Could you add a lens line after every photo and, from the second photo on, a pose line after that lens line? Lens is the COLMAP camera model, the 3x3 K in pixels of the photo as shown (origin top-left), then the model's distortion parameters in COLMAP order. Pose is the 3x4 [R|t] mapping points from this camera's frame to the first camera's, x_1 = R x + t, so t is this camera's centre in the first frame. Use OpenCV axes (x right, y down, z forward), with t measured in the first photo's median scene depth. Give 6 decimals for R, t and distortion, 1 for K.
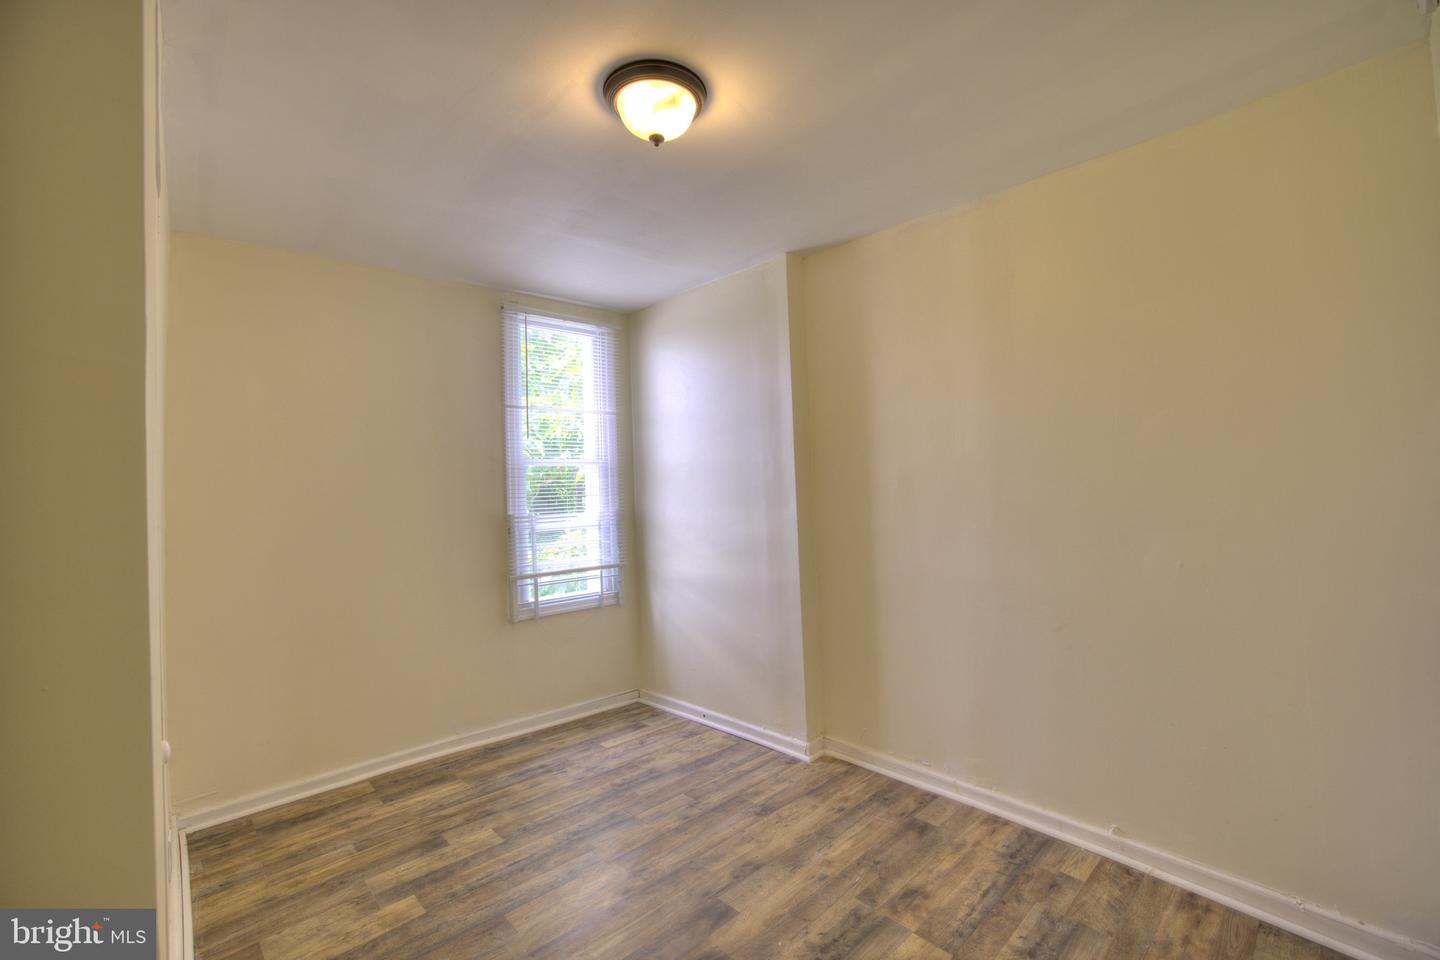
lens RADIAL K [[619.6, 0, 717.0], [0, 619.6, 491.9], [0, 0, 1]] dist [-0.001717, 0.002091]
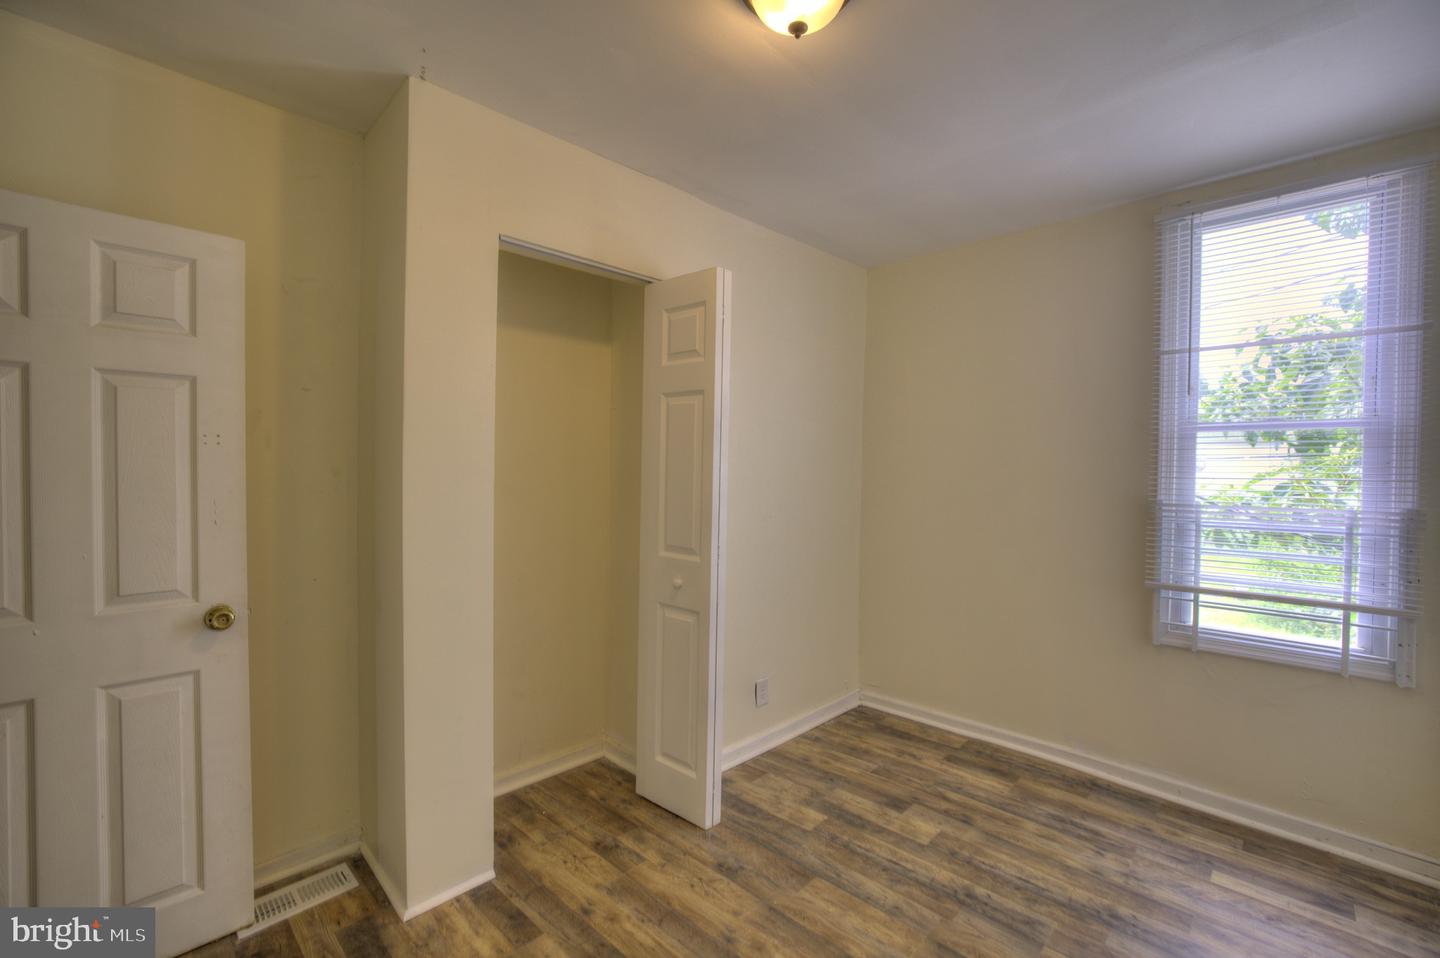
lens RADIAL K [[619.6, 0, 725.0], [0, 619.6, 476.4], [0, 0, 1]] dist [-0.001717, 0.002091]
pose [[0.083414, 0.048848, -0.995317, 0.430614], [-0.010737, 0.998784, 0.048118, -0.025646], [0.996457, 0.006673, 0.083837, 0.499242]]
